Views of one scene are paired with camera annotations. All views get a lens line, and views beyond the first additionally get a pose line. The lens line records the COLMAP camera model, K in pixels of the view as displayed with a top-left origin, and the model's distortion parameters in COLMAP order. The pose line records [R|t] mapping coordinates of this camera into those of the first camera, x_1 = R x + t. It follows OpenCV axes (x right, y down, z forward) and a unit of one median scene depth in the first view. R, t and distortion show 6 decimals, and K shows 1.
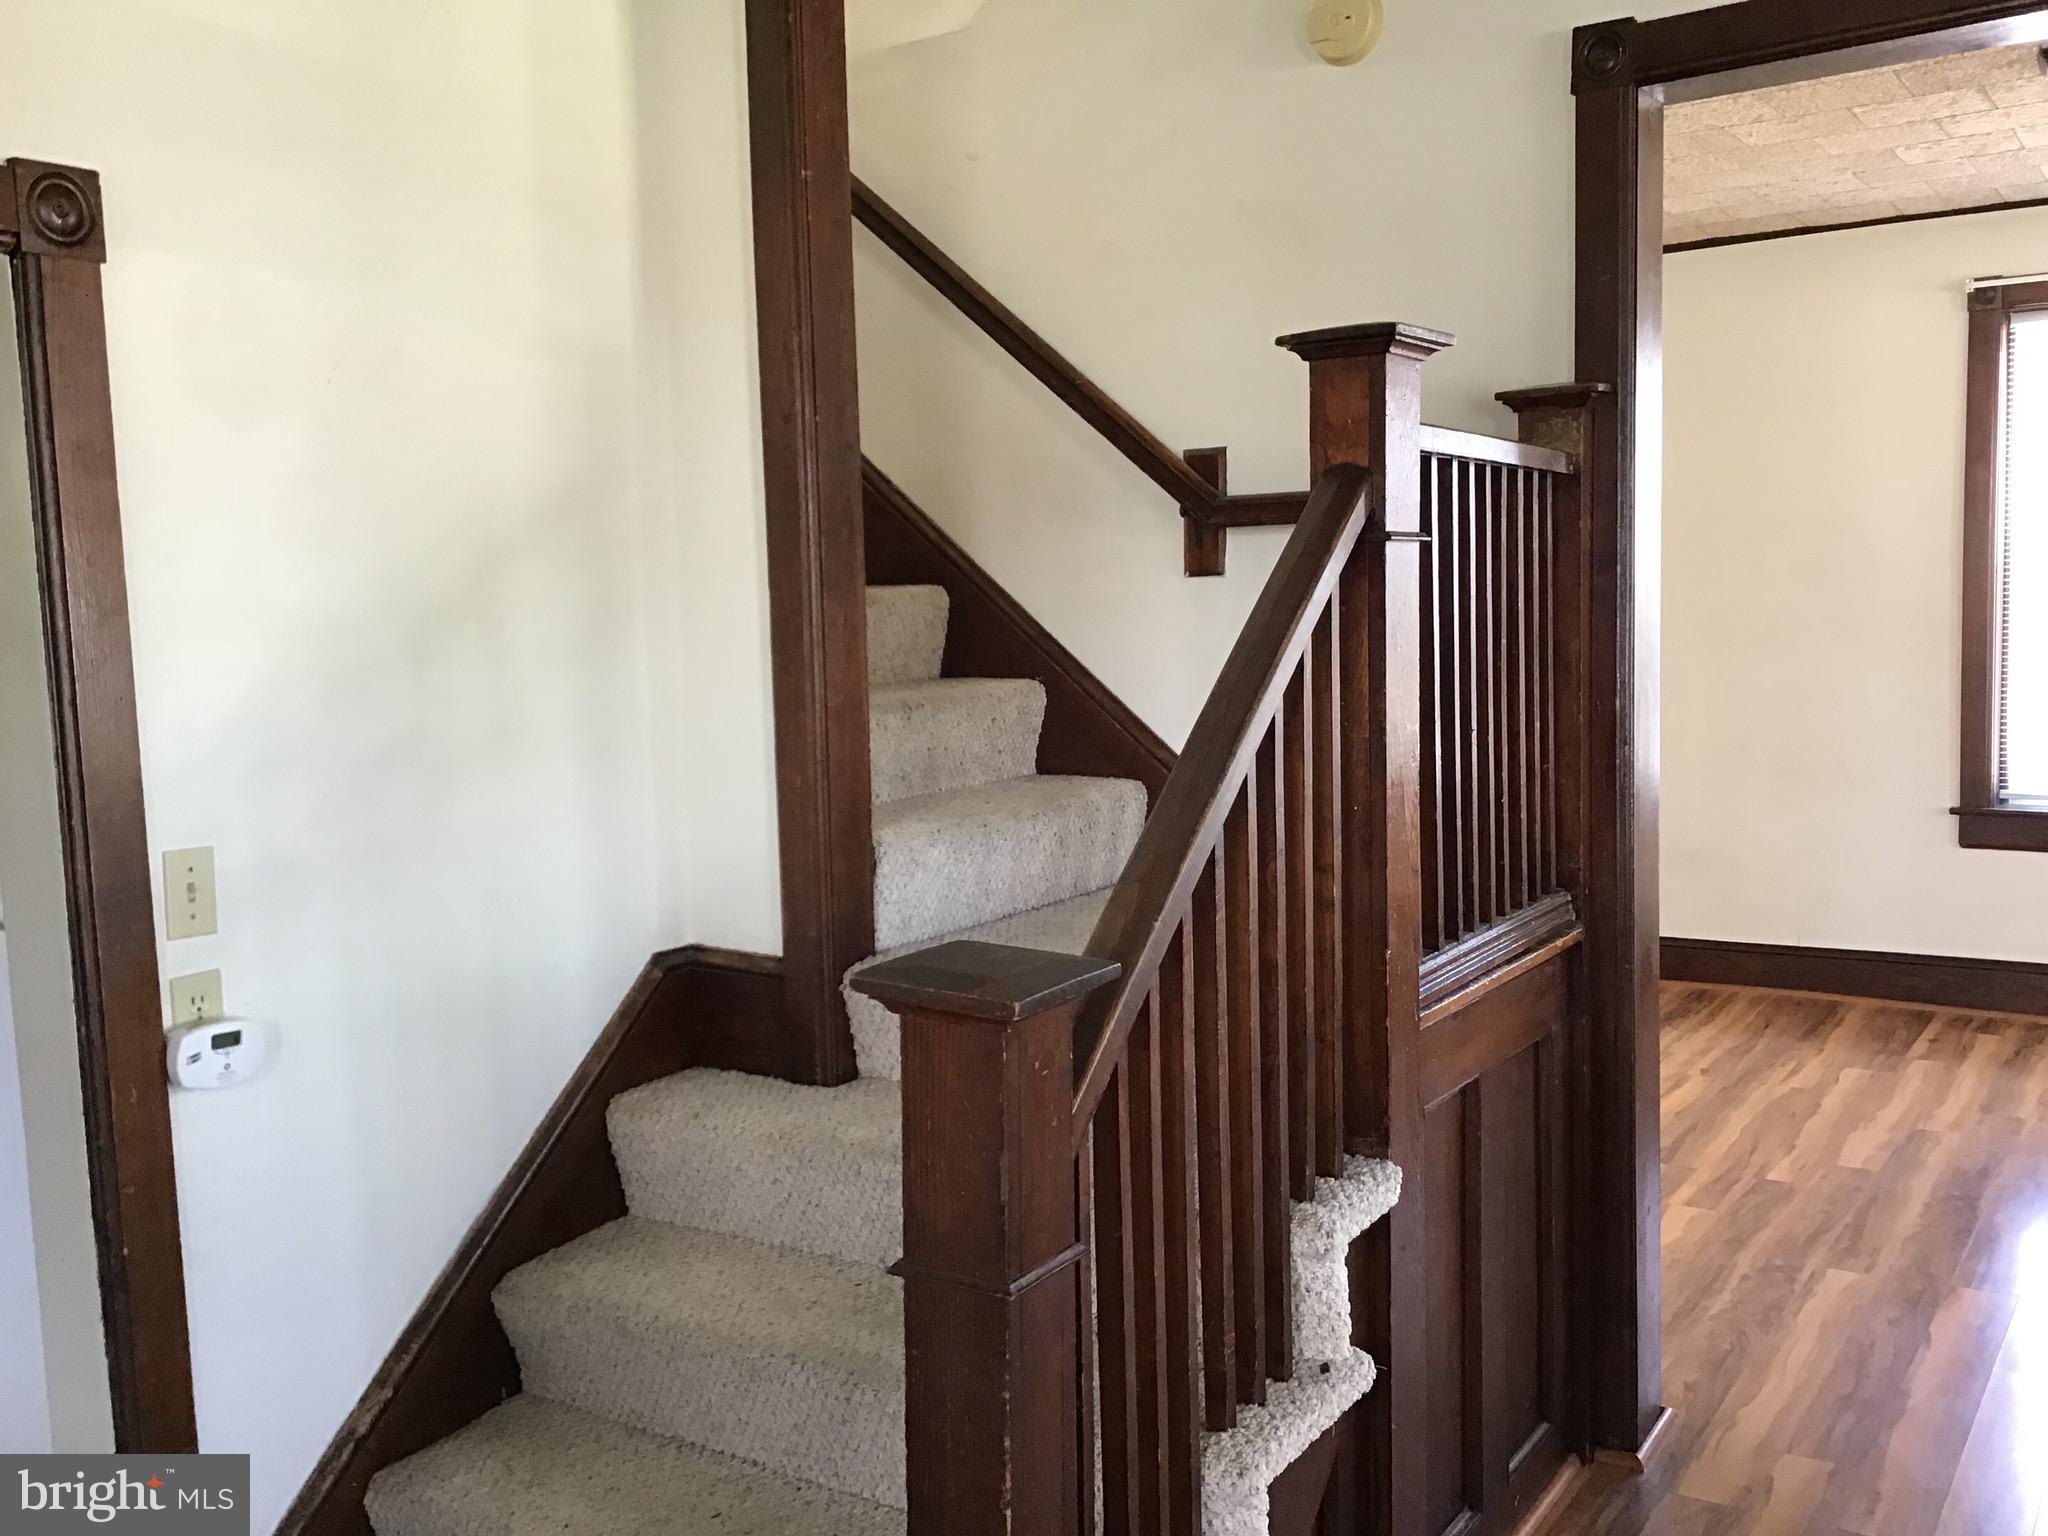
lens RADIAL K [[1858.9, 0, 1066.4], [0, 1858.9, 769.5], [0, 0, 1]] dist [0.137908, -0.248201]
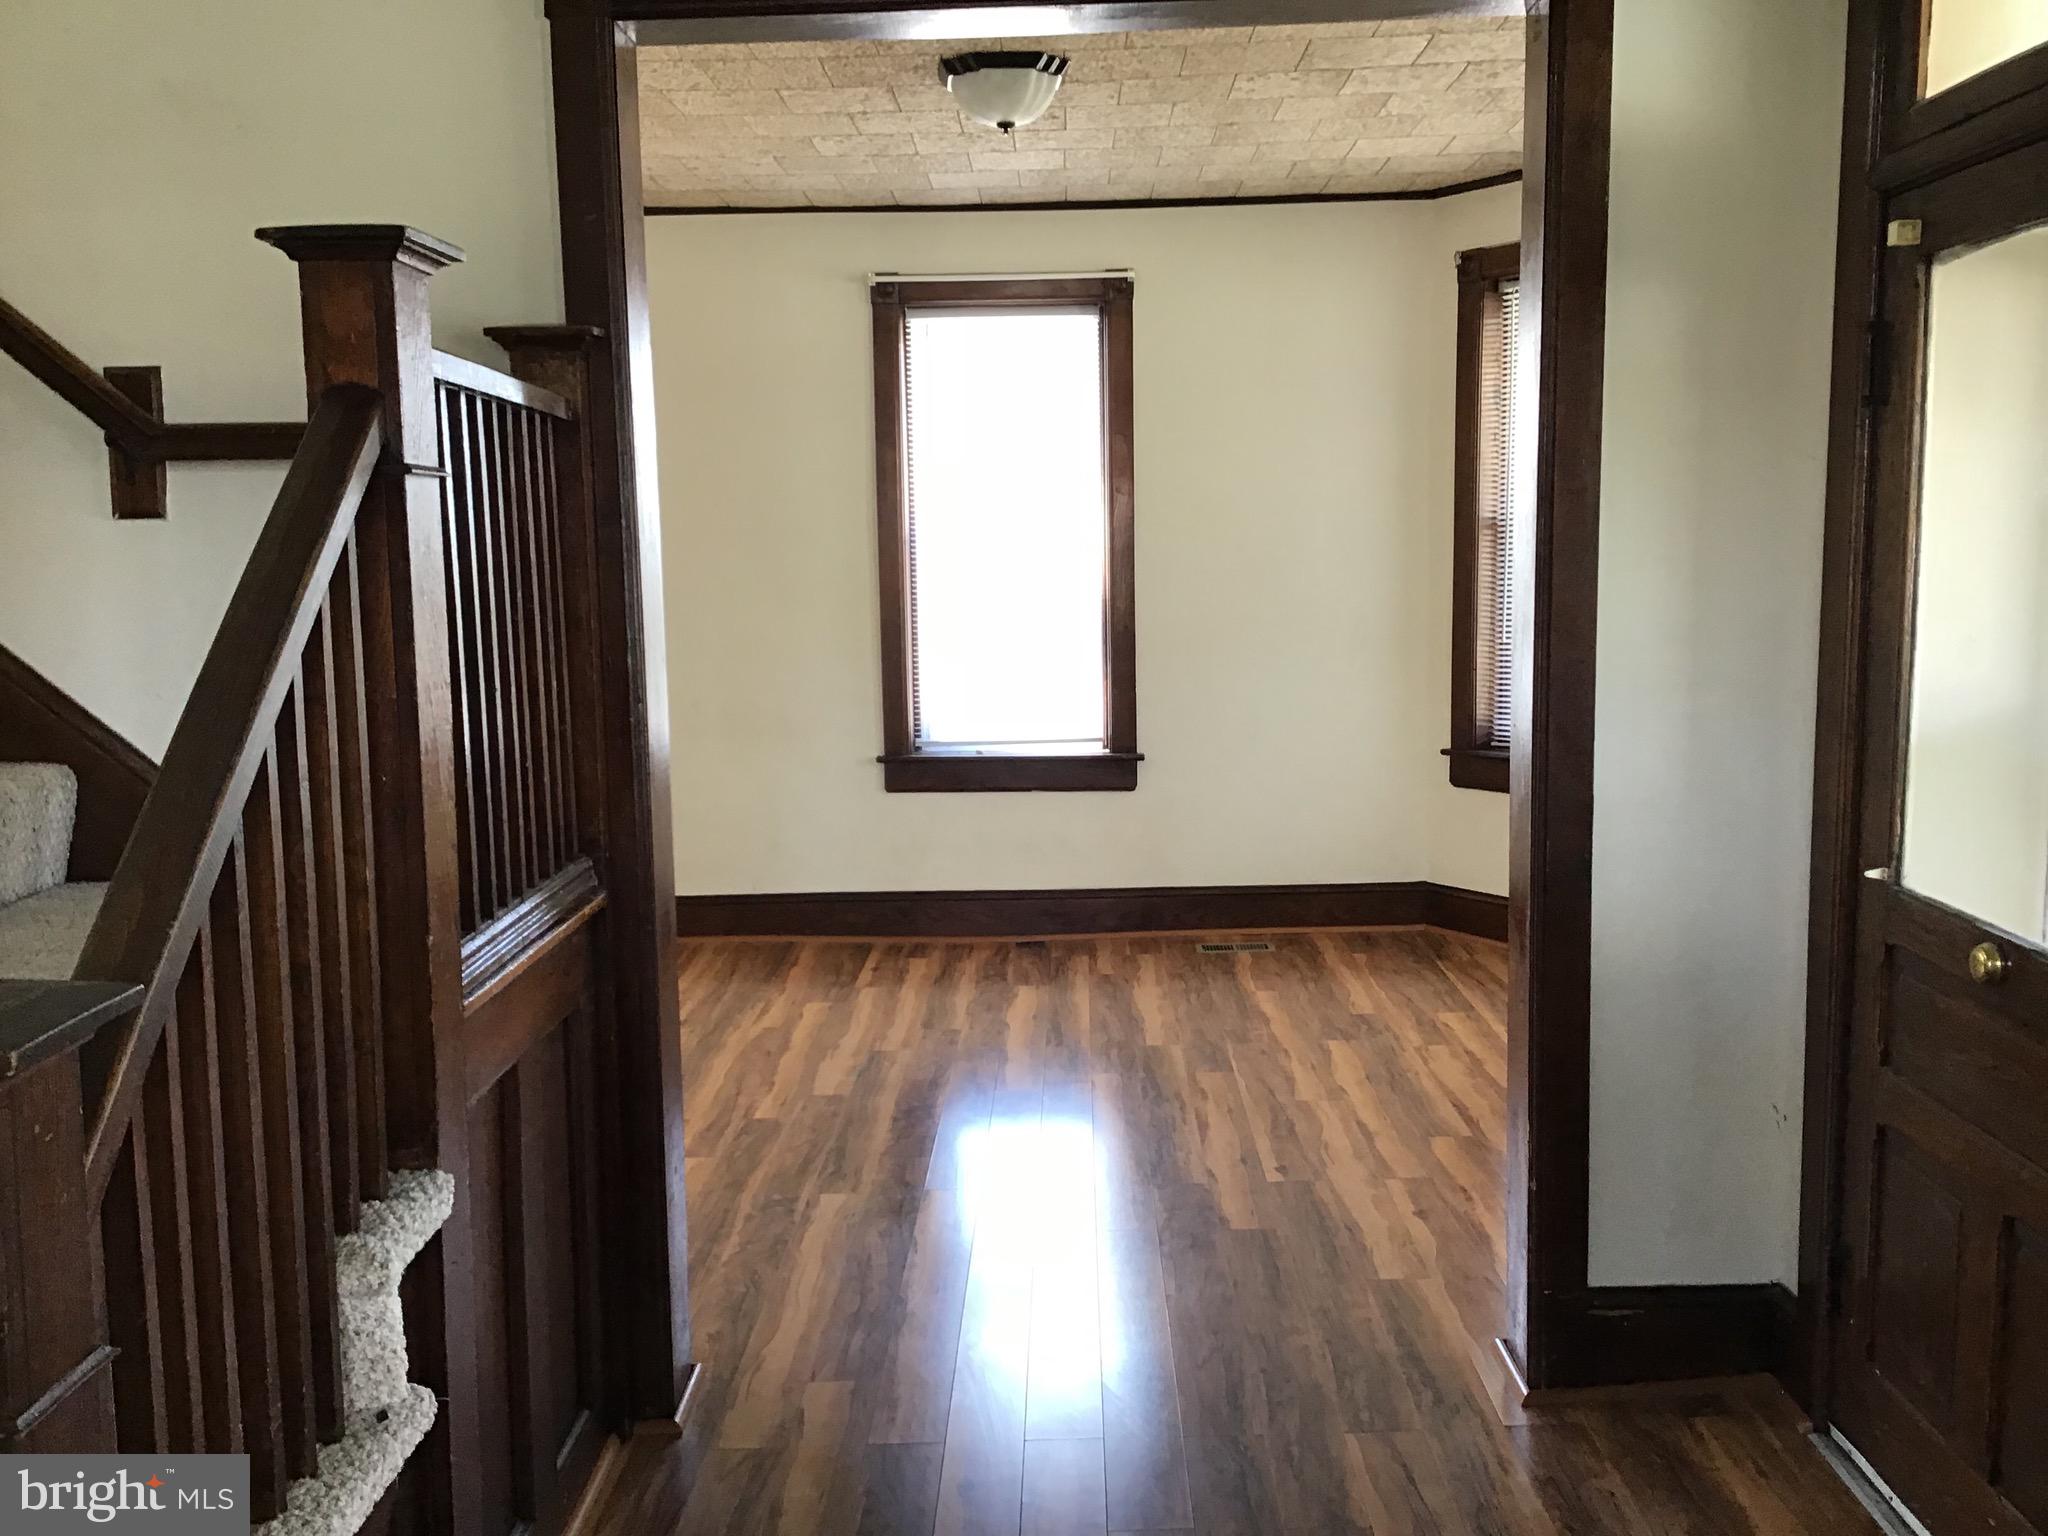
lens RADIAL K [[1858.9, 0, 1066.4], [0, 1858.9, 769.5], [0, 0, 1]] dist [0.137908, -0.248201]
pose [[0.850486, -0.049602, 0.523654, -0.025321], [0.040632, 0.998764, 0.028613, 0.002785], [-0.524426, -0.003058, 0.851450, 0.052569]]
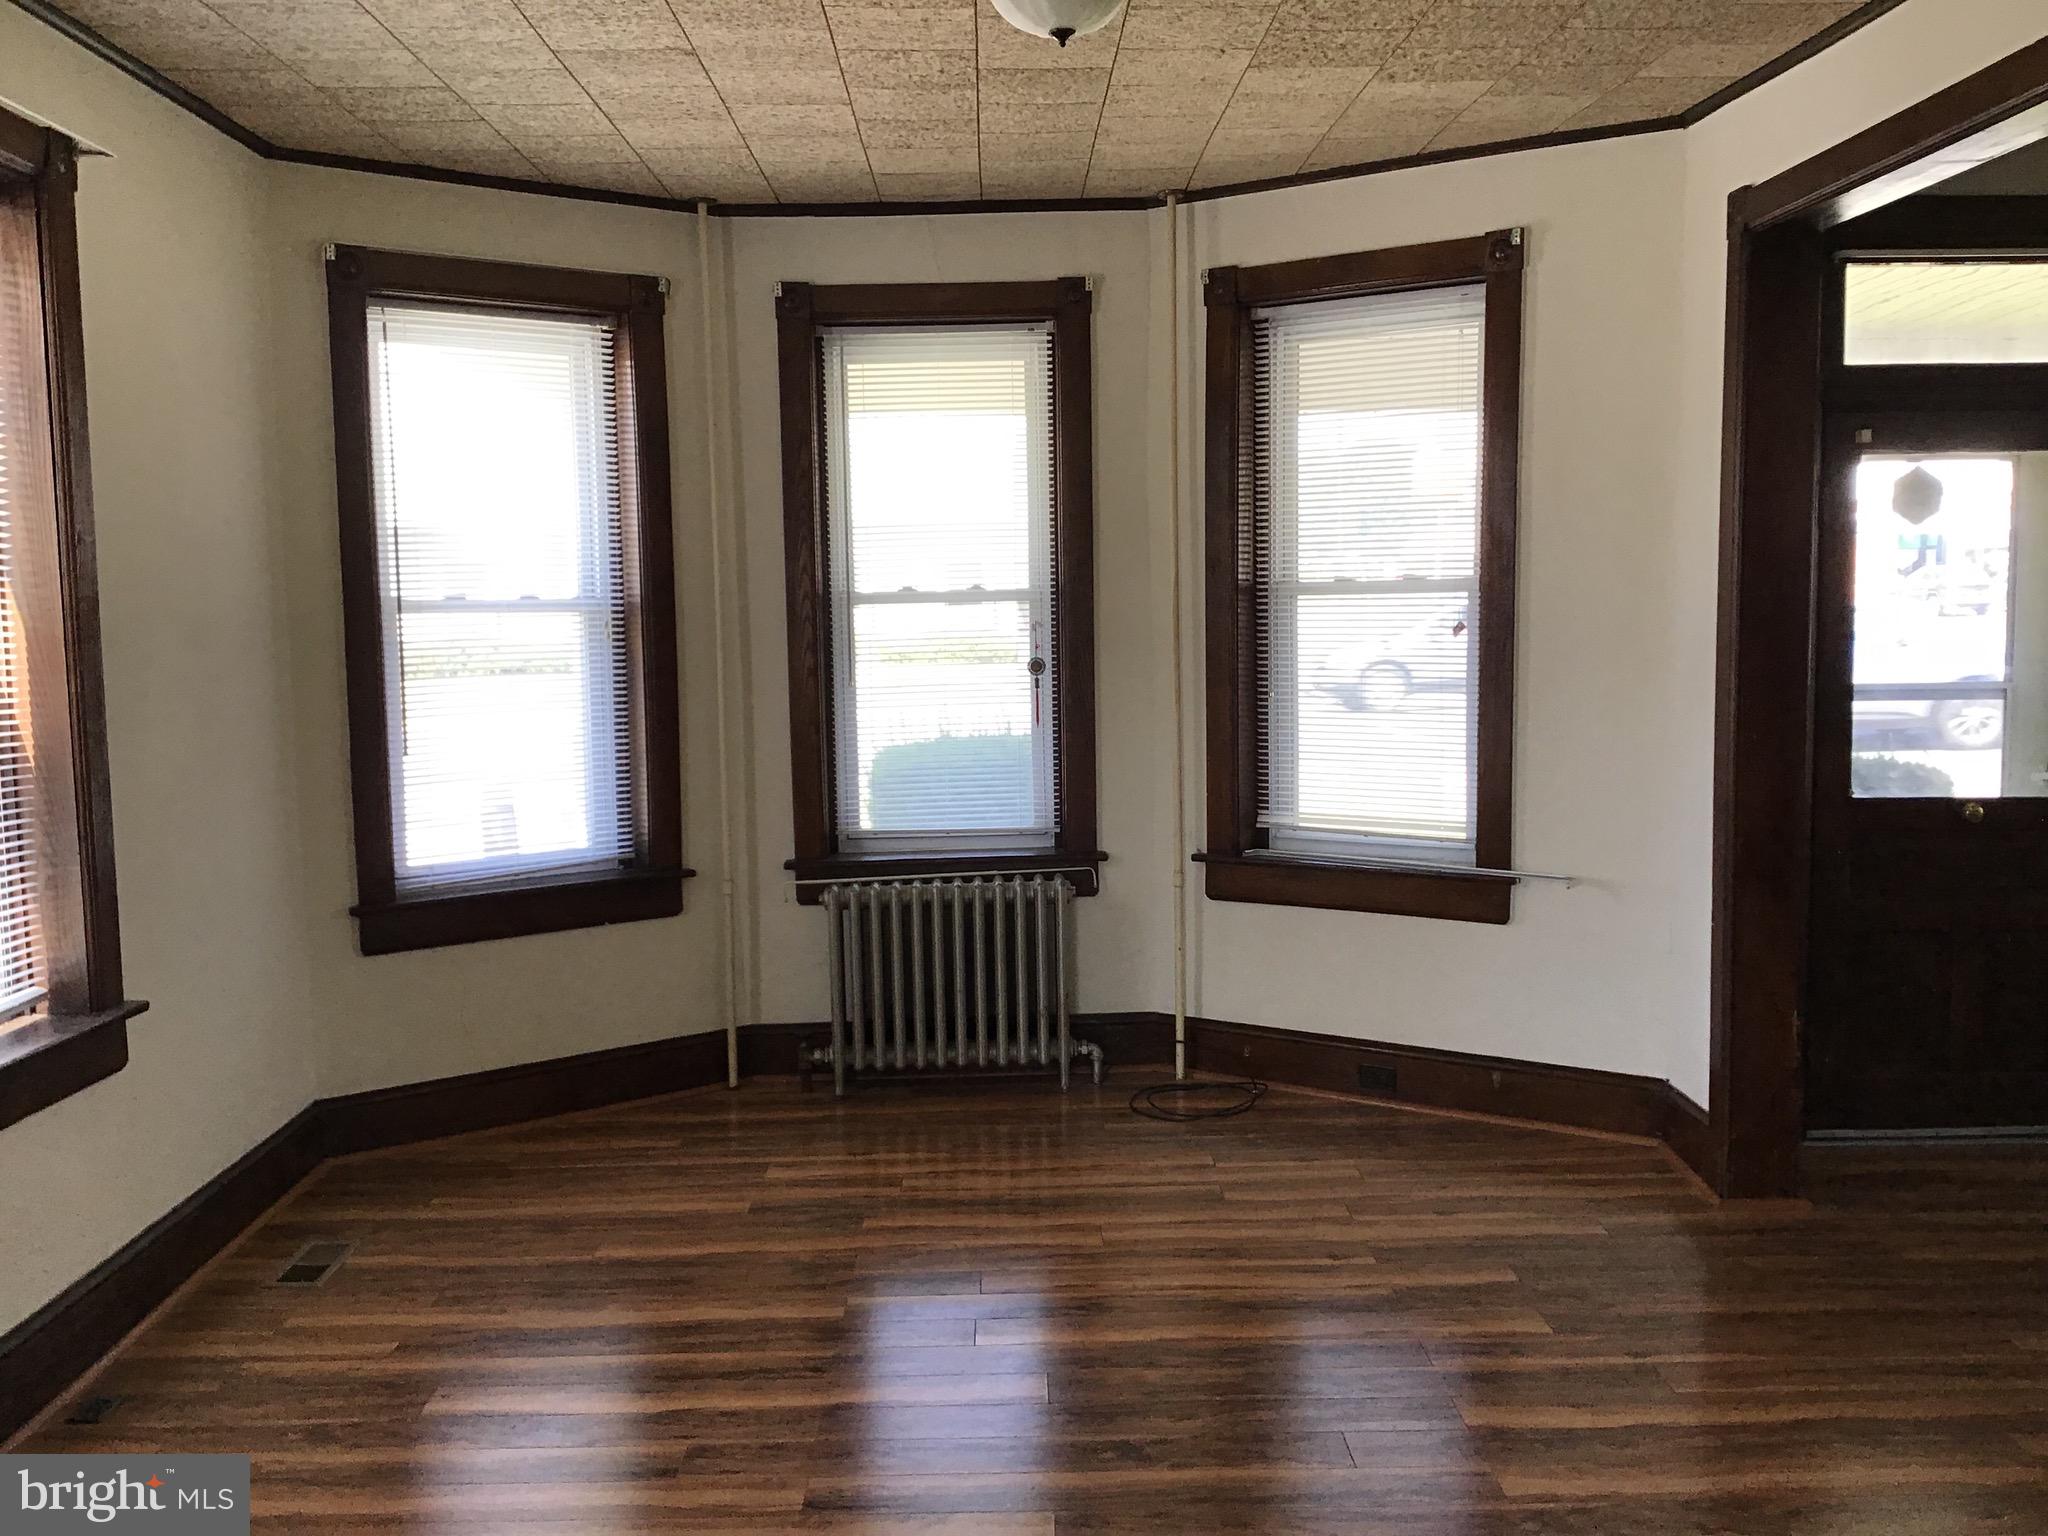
lens RADIAL K [[1858.9, 0, 1066.4], [0, 1858.9, 769.5], [0, 0, 1]] dist [0.137908, -0.248201]
pose [[-0.553304, -0.045916, 0.831713, -0.288676], [0.106545, 0.986377, 0.125334, -0.337230], [-0.826137, 0.157962, -0.540875, 3.481438]]
